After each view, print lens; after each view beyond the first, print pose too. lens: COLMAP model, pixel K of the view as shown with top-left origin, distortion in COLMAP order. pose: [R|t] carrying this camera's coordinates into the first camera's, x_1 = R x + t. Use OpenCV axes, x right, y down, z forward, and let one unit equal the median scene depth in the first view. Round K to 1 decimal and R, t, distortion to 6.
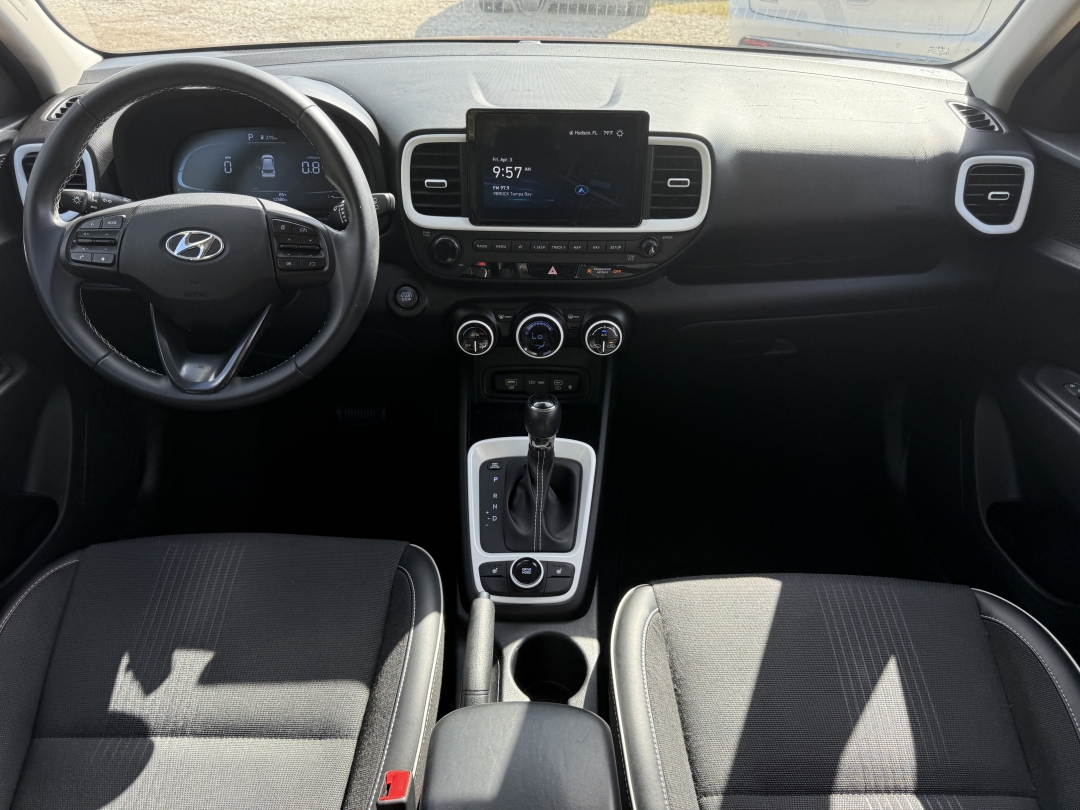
lens RADIAL K [[759.4, 0, 539.9], [0, 759.4, 412.7], [0, 0, 1]] dist [0.114269, -0.175309]
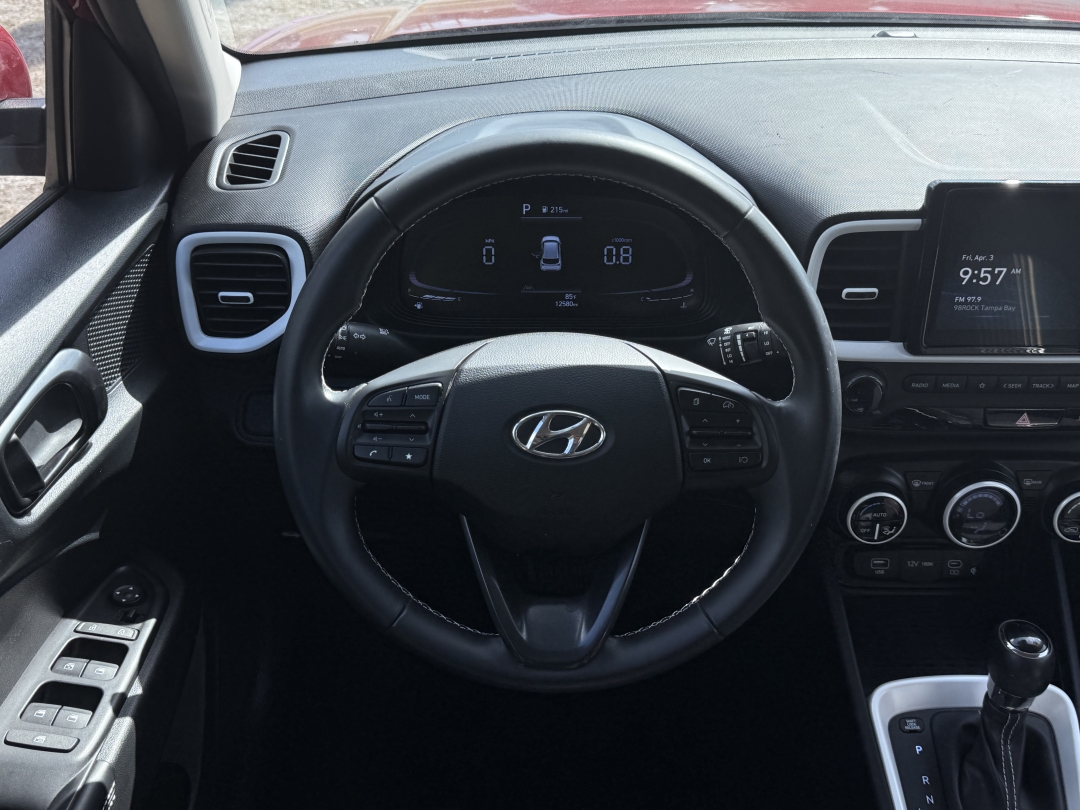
lens RADIAL K [[1075.6, 0, 546.1], [0, 1075.6, 418.7], [0, 0, 1]] dist [0.154222, -0.340718]
pose [[0.999972, -0.006931, 0.002731, -0.382970], [0.006969, 0.999875, -0.014197, -0.180779], [-0.002633, 0.014216, 0.999895, 0.113234]]
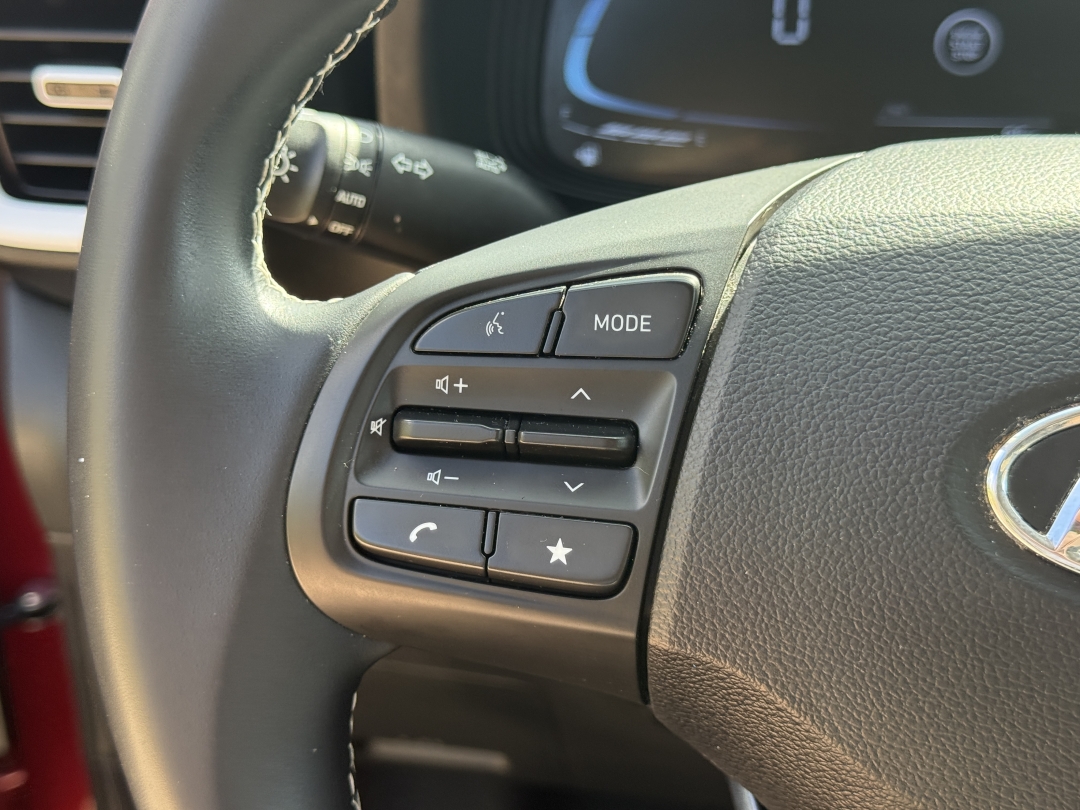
lens RADIAL K [[1549.4, 0, 539.7], [0, 1549.4, 433.9], [0, 0, 1]] dist [0.194958, -0.137807]
pose [[0.992717, 0.038639, -0.114105, -0.447022], [-0.047273, 0.996140, -0.073958, -0.166886], [0.110807, 0.078813, 0.990712, 0.572981]]
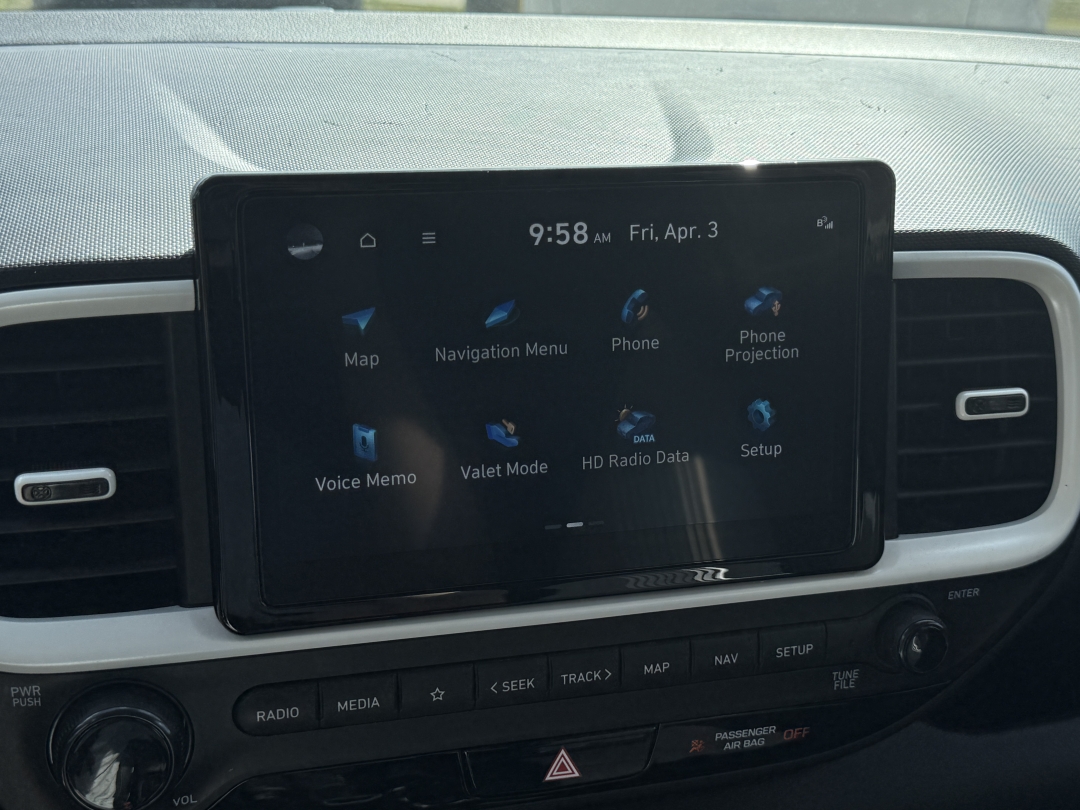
lens RADIAL K [[1432.6, 0, 543.5], [0, 1432.6, 417.6], [0, 0, 1]] dist [0.065166, -0.095085]
pose [[0.963553, -0.078876, 0.255625, -0.103389], [0.139226, 0.963796, -0.227407, -0.194211], [-0.228433, 0.254708, 0.939650, 0.539095]]
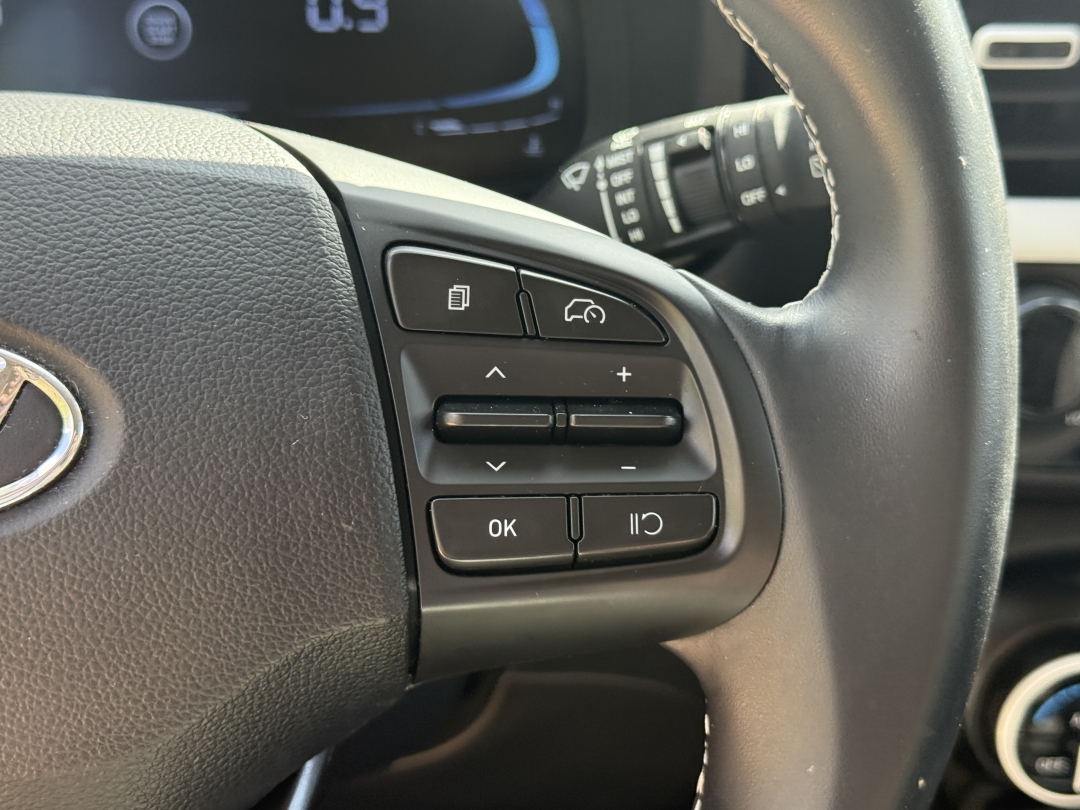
lens RADIAL K [[1549.4, 0, 539.7], [0, 1549.4, 433.9], [0, 0, 1]] dist [0.194958, -0.137807]
pose [[0.999084, -0.017184, 0.039197, -0.276719], [0.020786, 0.995410, -0.093416, -0.153534], [-0.037411, 0.094145, 0.994855, 0.576268]]
